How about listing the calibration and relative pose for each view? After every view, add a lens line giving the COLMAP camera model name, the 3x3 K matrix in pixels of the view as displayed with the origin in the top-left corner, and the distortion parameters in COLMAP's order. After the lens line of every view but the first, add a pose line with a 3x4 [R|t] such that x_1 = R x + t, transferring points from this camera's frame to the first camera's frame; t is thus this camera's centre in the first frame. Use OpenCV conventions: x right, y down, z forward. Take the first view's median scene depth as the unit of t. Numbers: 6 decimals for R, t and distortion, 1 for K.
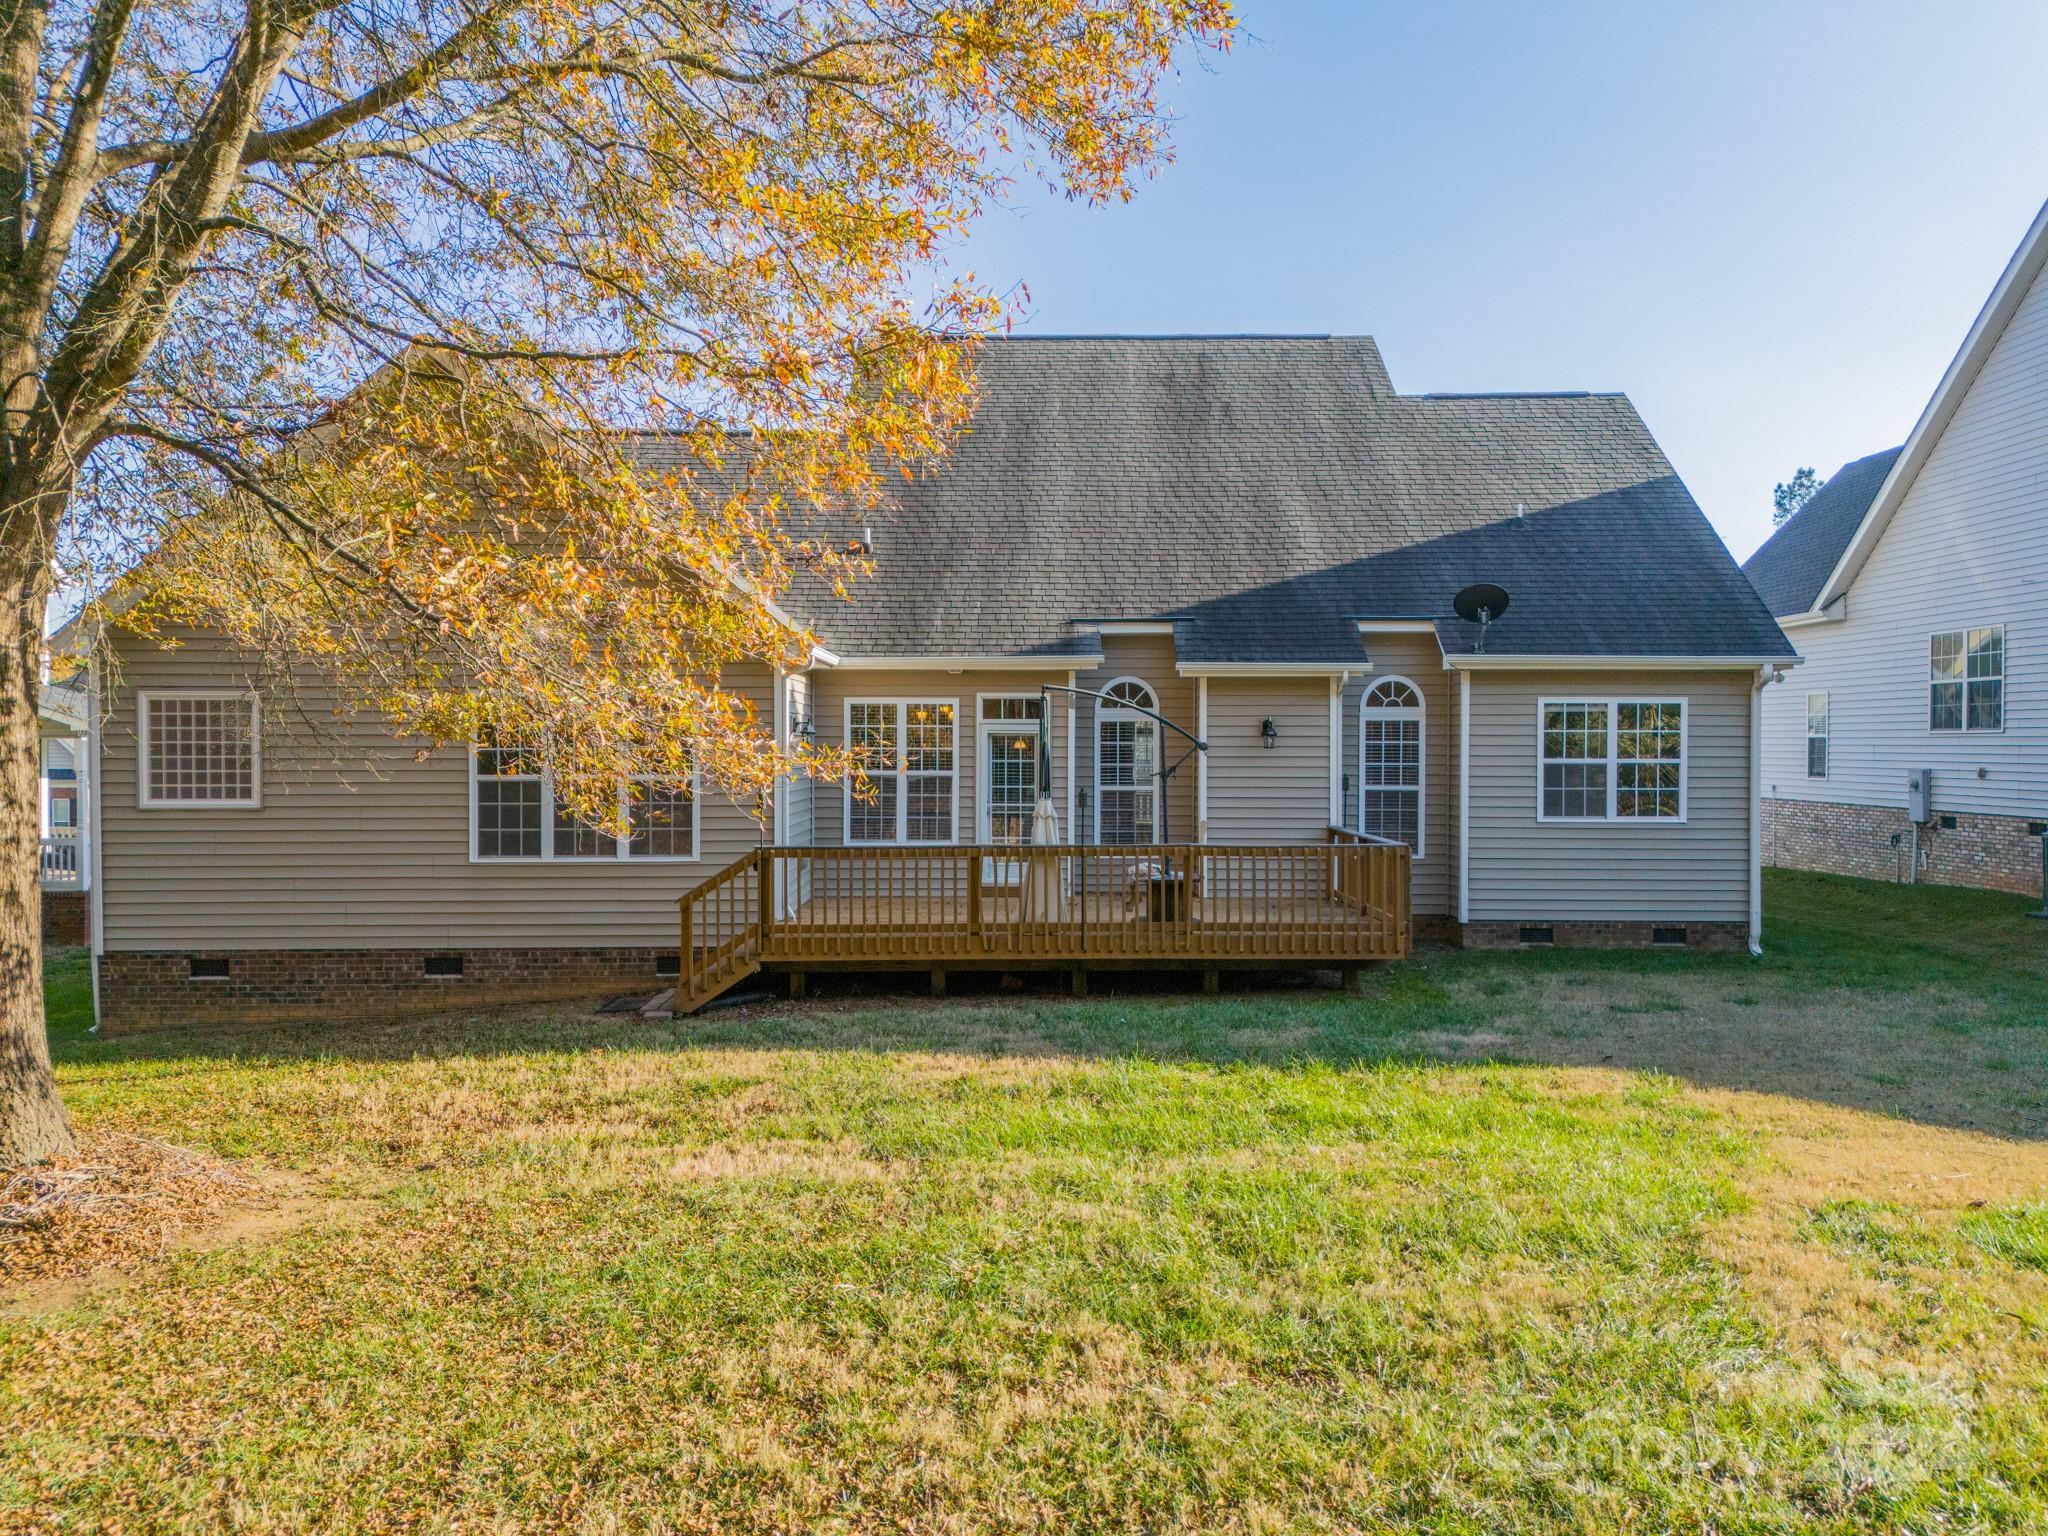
lens RADIAL K [[1490.7, 0, 1024.3], [0, 1490.7, 767.7], [0, 0, 1]] dist [0.045941, -0.014227]
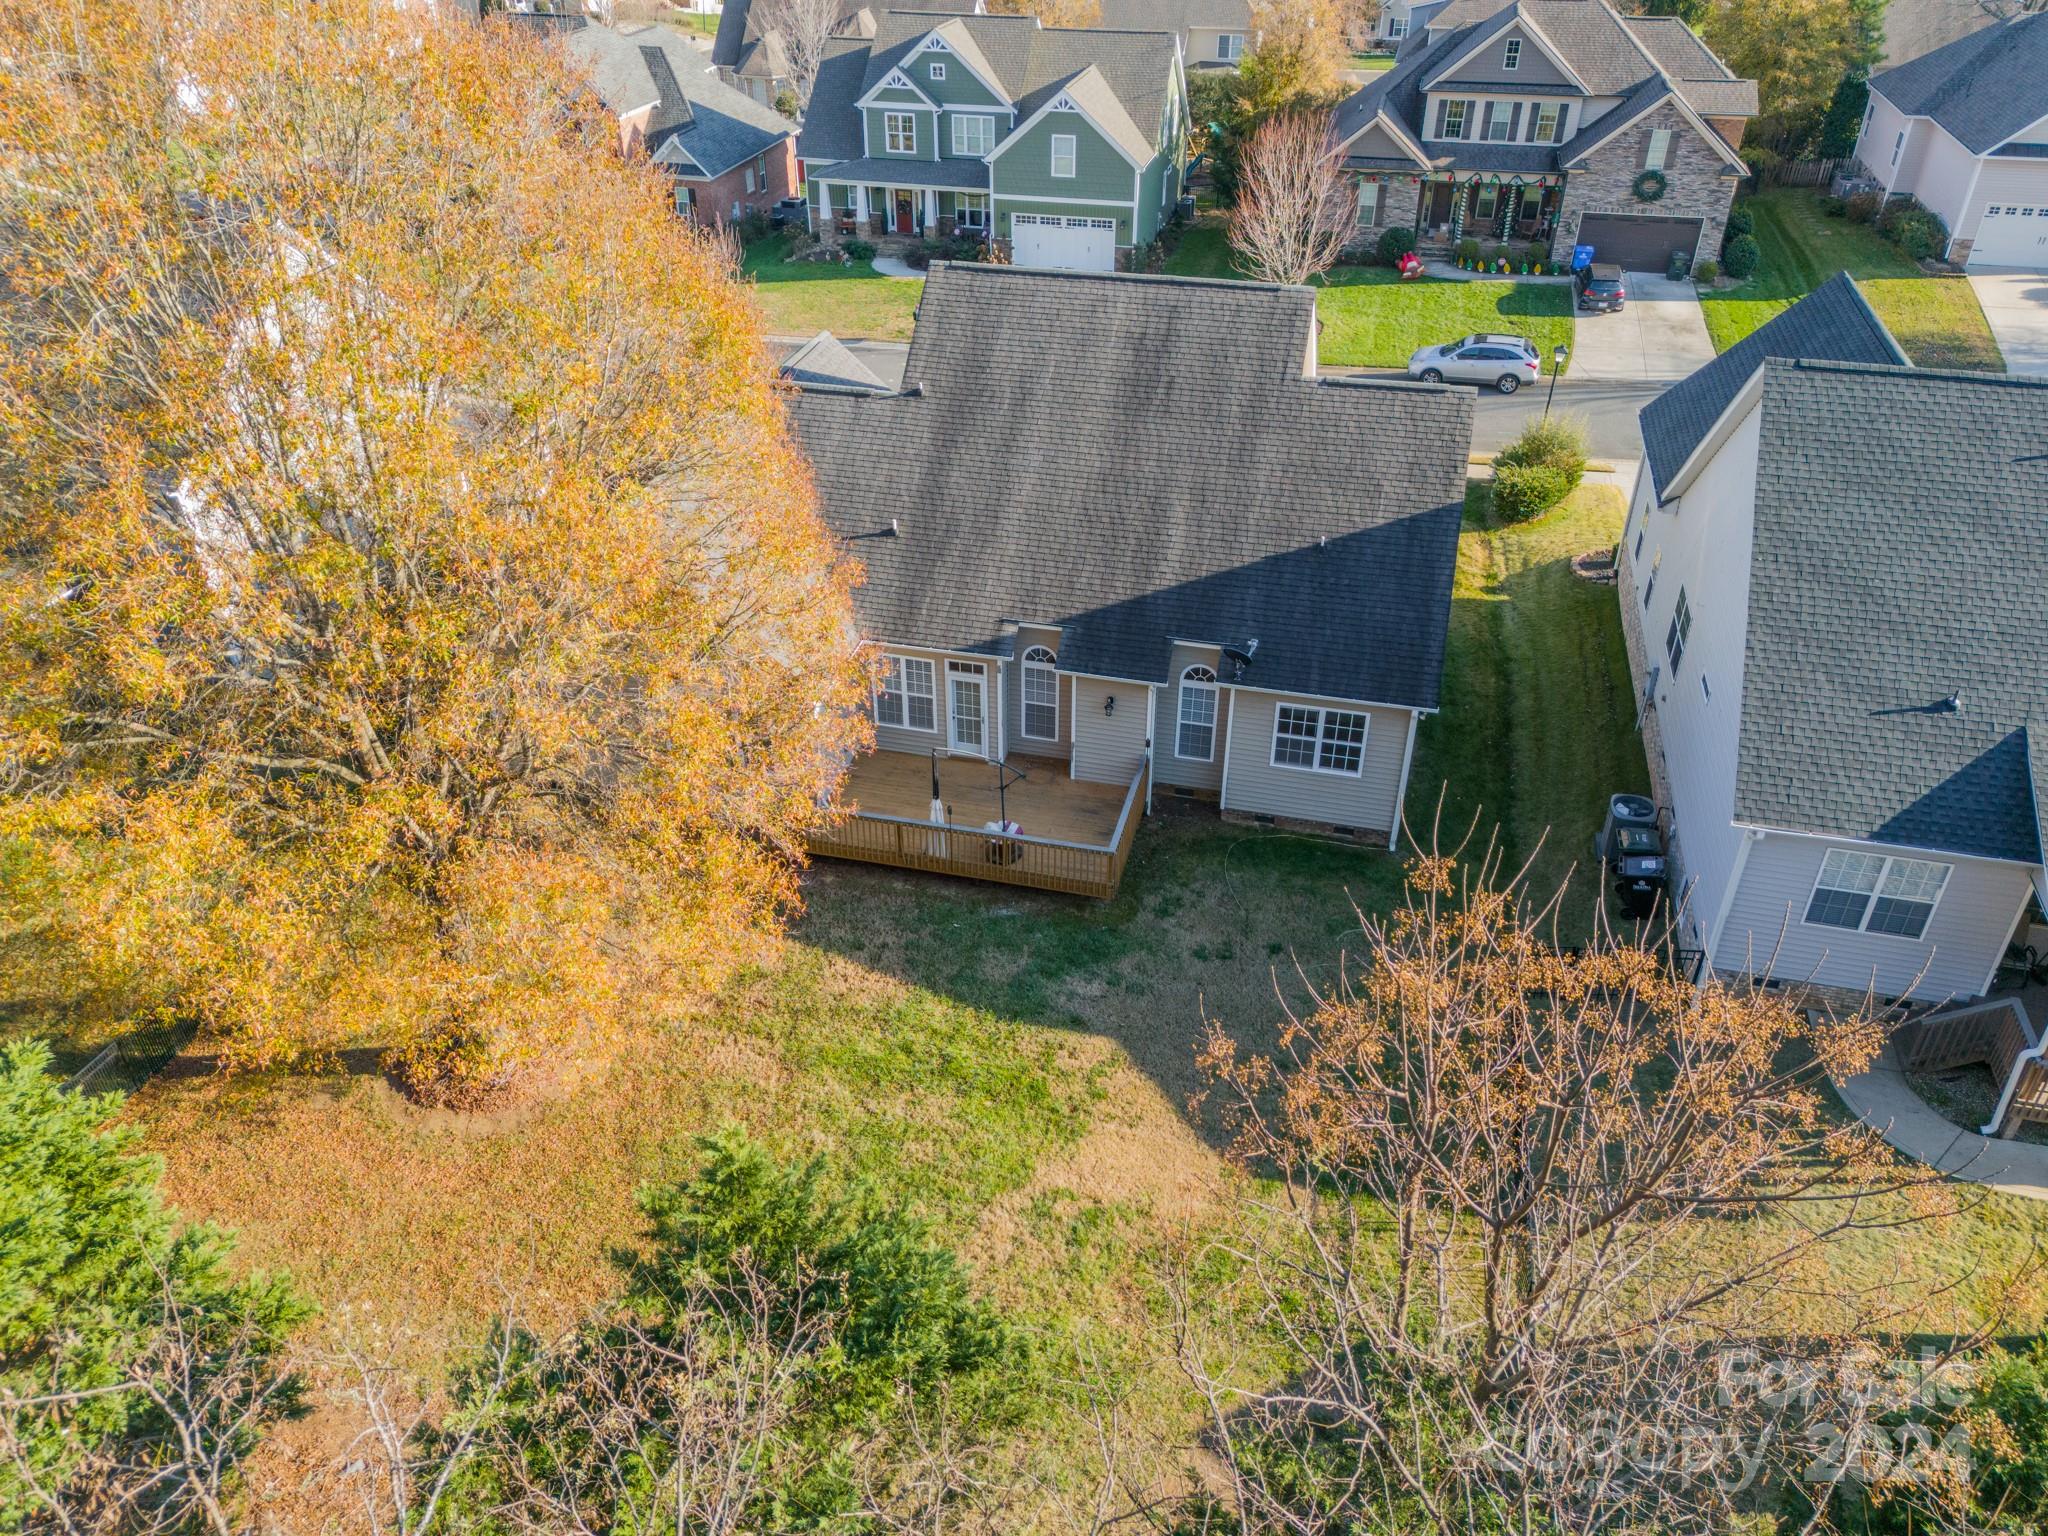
lens RADIAL K [[1490.7, 0, 1023.0], [0, 1490.7, 766.6], [0, 0, 1]] dist [0.045941, -0.014227]
pose [[0.970433, 0.134404, -0.200487, 0.408552], [-0.004688, 0.840959, 0.541079, -0.860354], [0.241324, -0.524141, 0.816724, -0.425027]]
